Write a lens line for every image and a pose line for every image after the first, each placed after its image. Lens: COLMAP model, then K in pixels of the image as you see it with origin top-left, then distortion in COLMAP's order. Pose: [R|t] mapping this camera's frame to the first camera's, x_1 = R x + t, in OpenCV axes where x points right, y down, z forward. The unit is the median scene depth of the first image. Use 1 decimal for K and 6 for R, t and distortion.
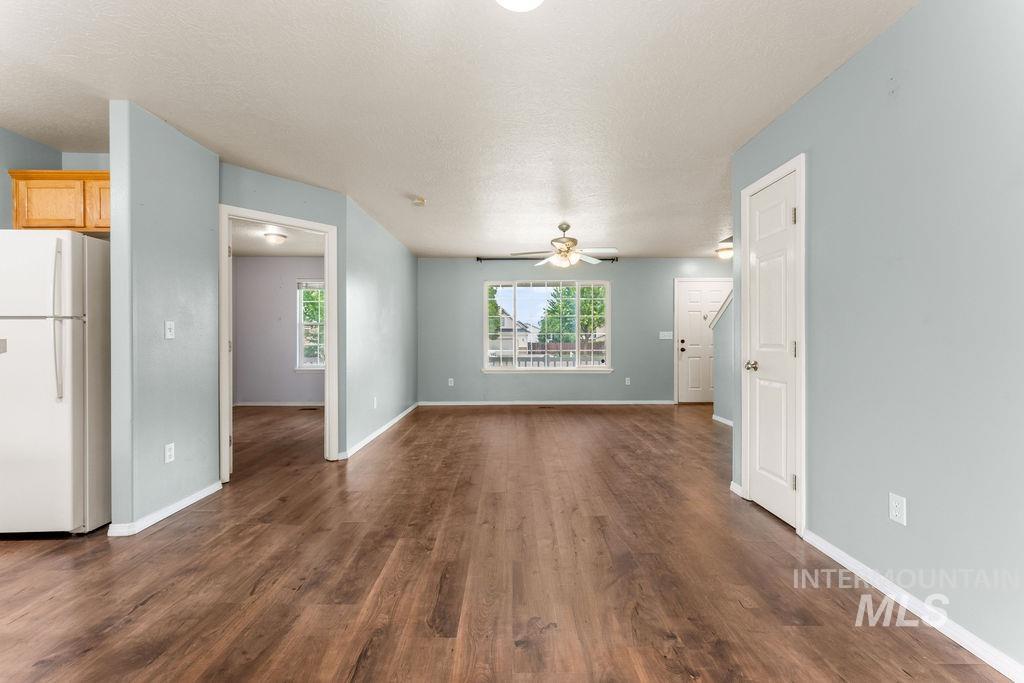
lens RADIAL K [[412.1, 0, 510.8], [0, 412.1, 339.3], [0, 0, 1]] dist [0.001833, -0.000068]
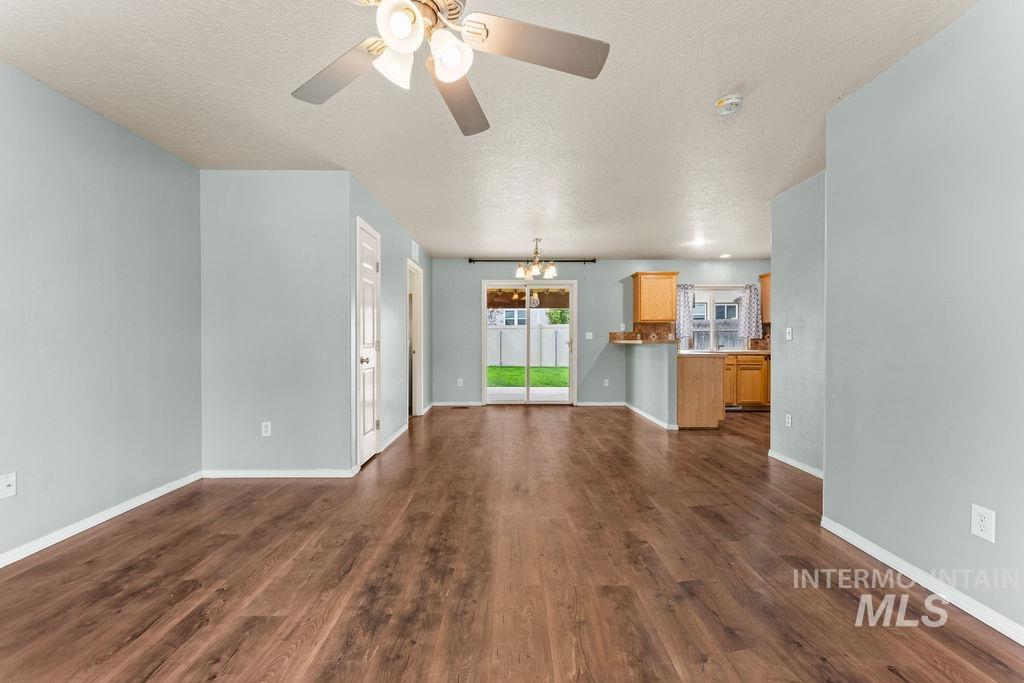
lens RADIAL K [[410.2, 0, 510.5], [0, 410.2, 341.8], [0, 0, 1]] dist [0.001177, 0.000361]
pose [[-0.999993, -0.000587, 0.003714, 0.088720], [-0.000568, 0.999987, 0.005159, -0.001203], [-0.003717, 0.005157, -0.999980, 1.725416]]
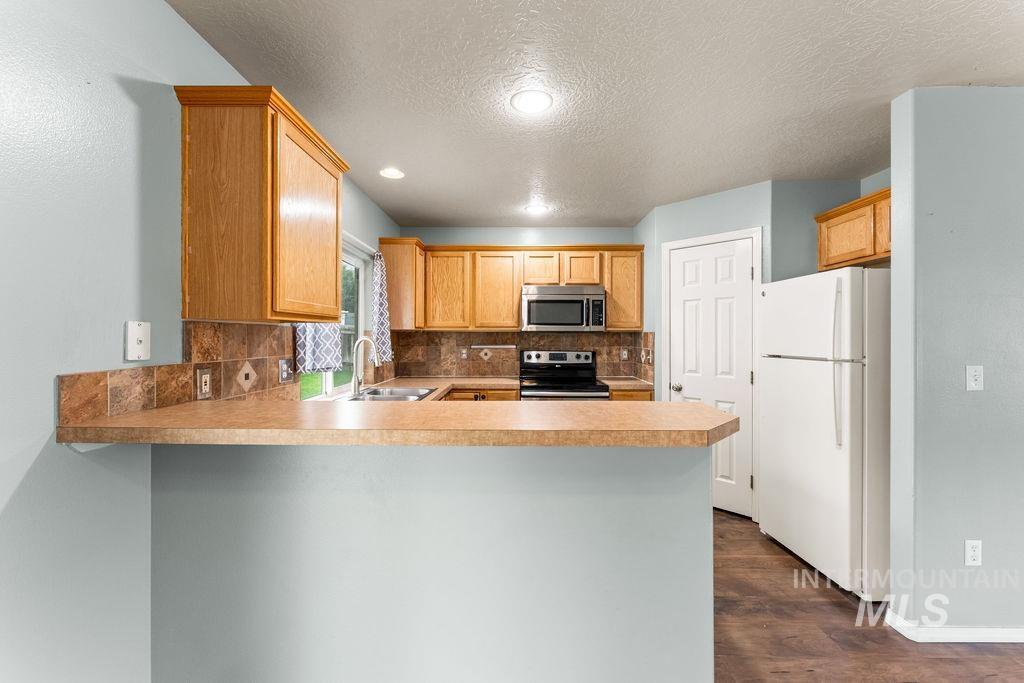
lens RADIAL K [[414.5, 0, 510.4], [0, 414.5, 335.8], [0, 0, 1]] dist [0.000031, -0.000511]
pose [[-0.019673, -0.002739, -0.999803, -0.074049], [-0.004329, 0.999987, -0.002654, -0.063707], [0.999797, 0.004276, -0.019684, 0.158850]]
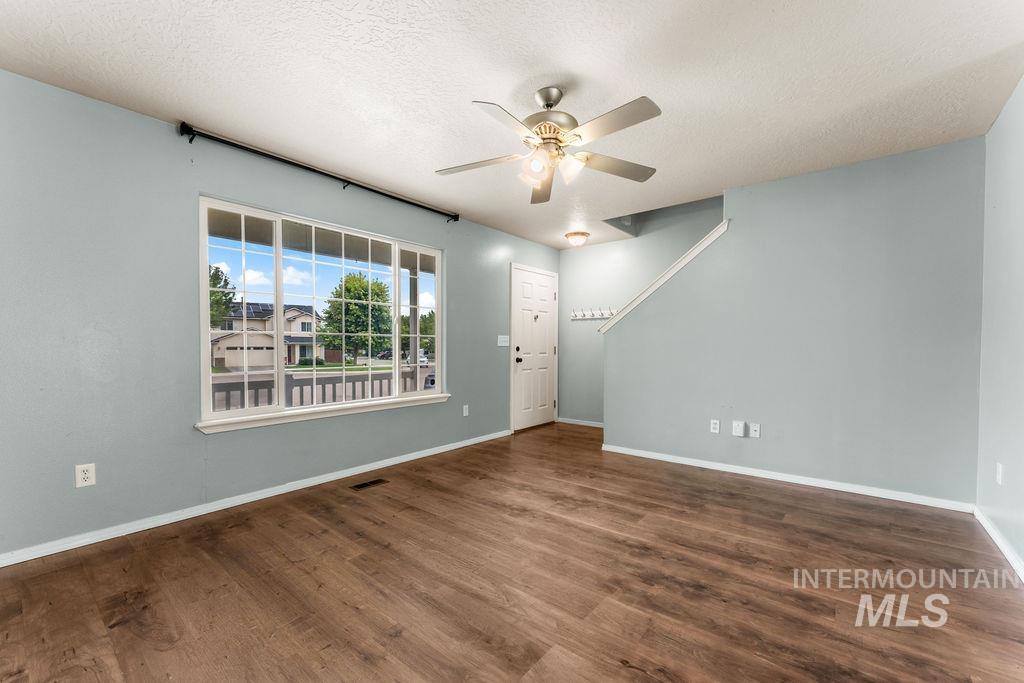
lens RADIAL K [[421.3, 0, 503.7], [0, 421.3, 356.2], [0, 0, 1]] dist [-0.001249, -0.000237]
pose [[0.645618, -0.016652, 0.763479, -0.349333], [-0.000666, 0.999750, 0.022369, 0.002087], [-0.763661, -0.014950, 0.645445, 0.995740]]
